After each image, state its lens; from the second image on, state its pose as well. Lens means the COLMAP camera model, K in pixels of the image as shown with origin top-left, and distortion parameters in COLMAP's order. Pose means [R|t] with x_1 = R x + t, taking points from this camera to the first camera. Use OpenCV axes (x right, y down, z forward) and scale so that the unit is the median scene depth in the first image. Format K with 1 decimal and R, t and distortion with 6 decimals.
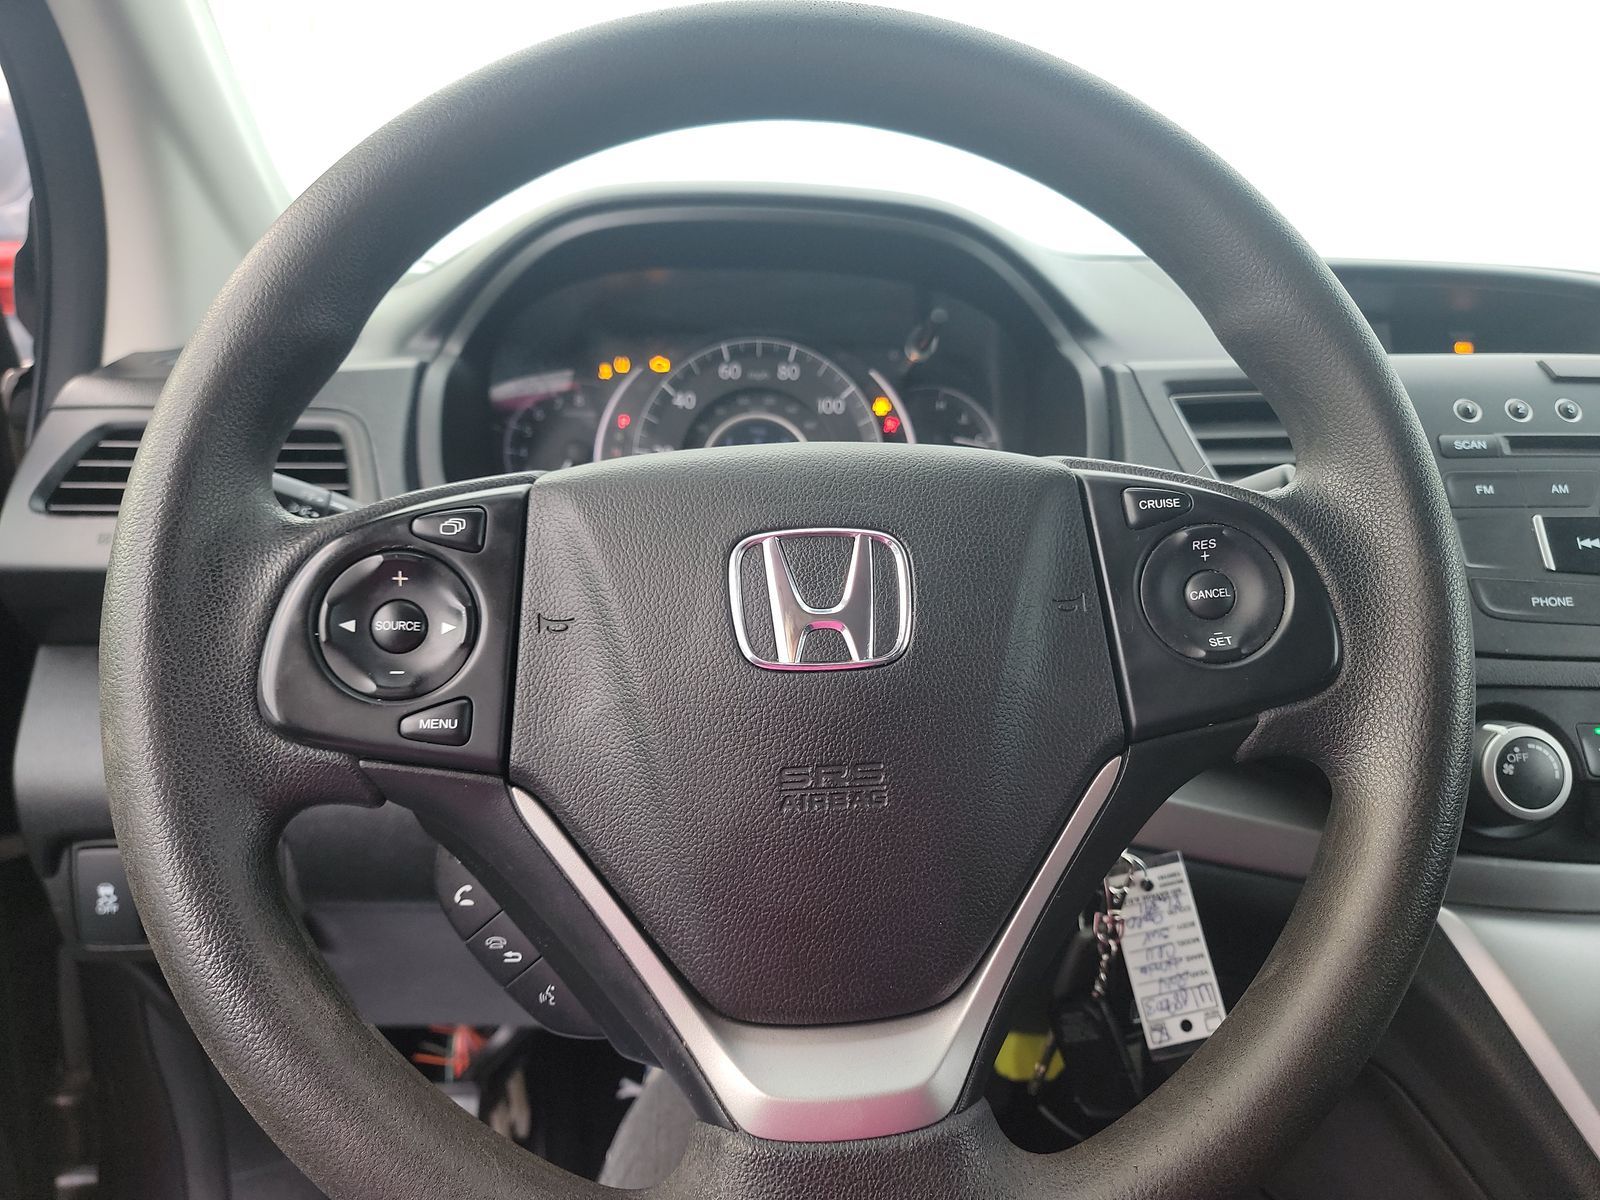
lens RADIAL K [[1128.4, 0, 802.0], [0, 1128.4, 597.4], [0, 0, 1]] dist [-0.022827, -0.005489]
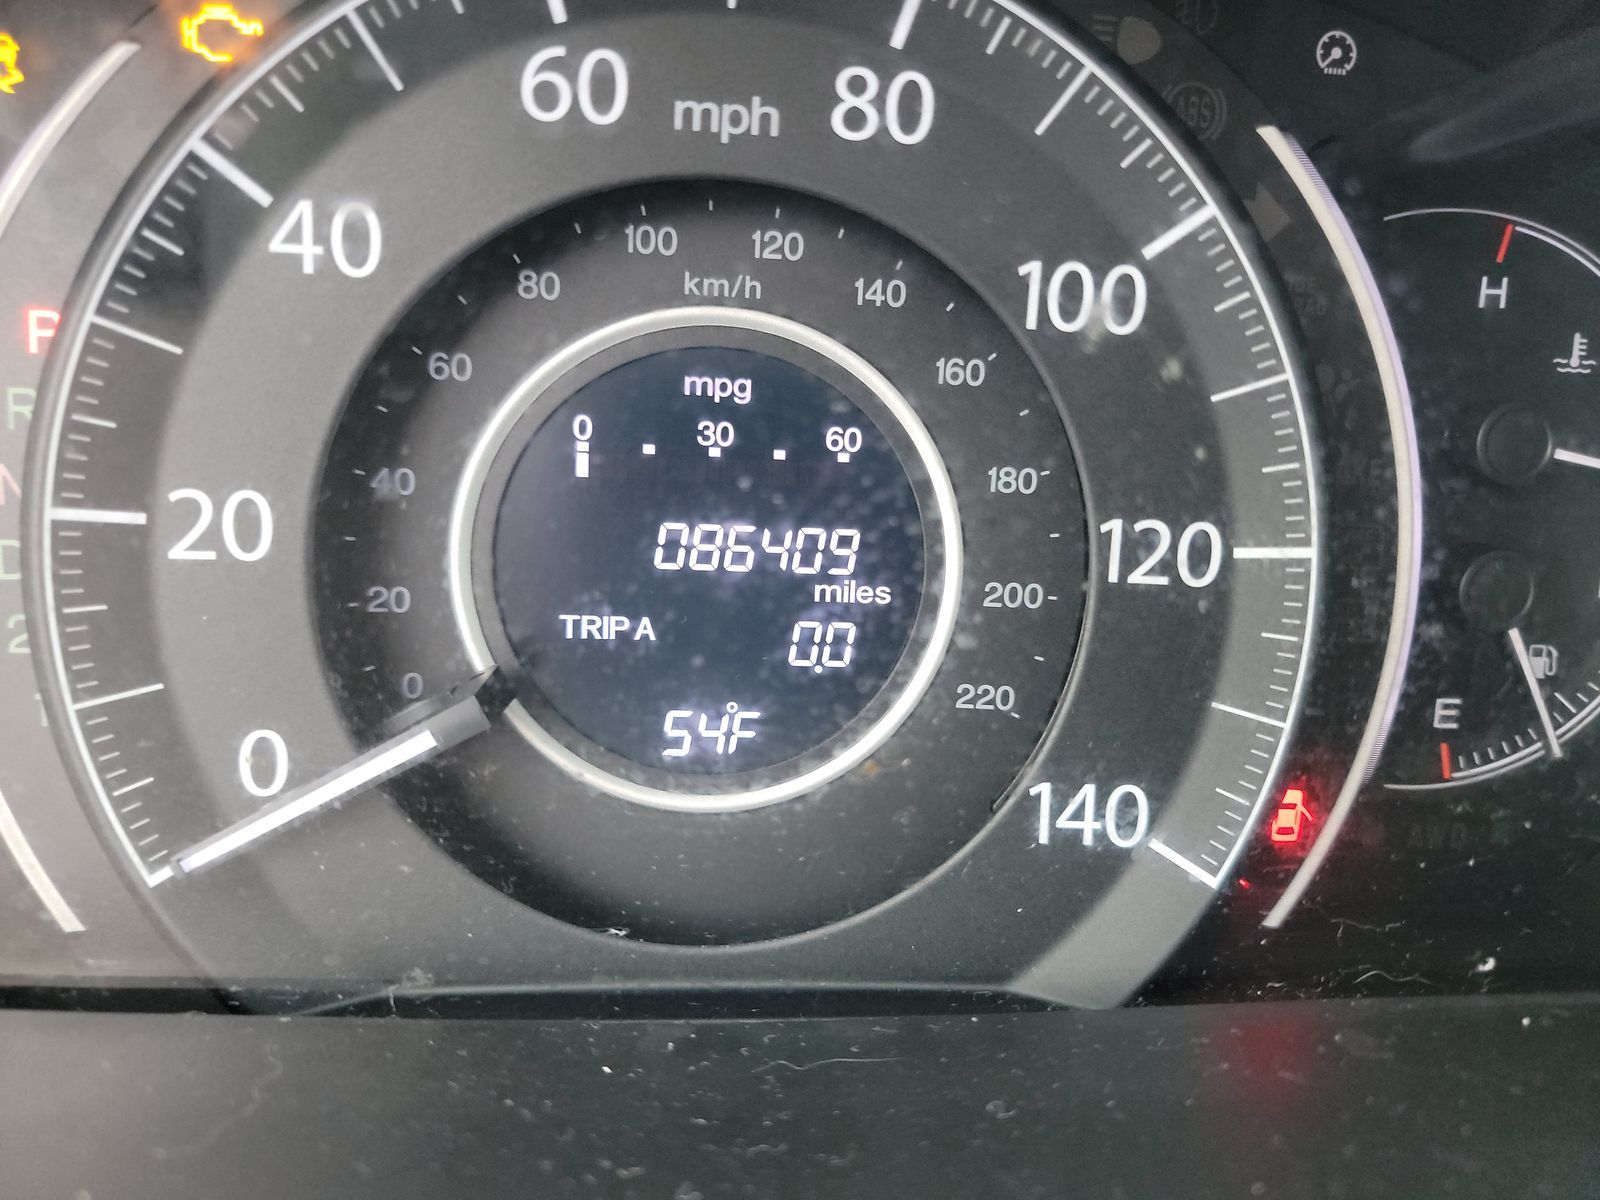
lens RADIAL K [[1128.4, 0, 802.3], [0, 1128.4, 605.1], [0, 0, 1]] dist [-0.022827, -0.005489]
pose [[0.998591, 0.045200, 0.027787, -0.027328], [-0.050559, 0.969452, 0.240013, -0.162128], [-0.016089, -0.241079, 0.970372, 0.791267]]
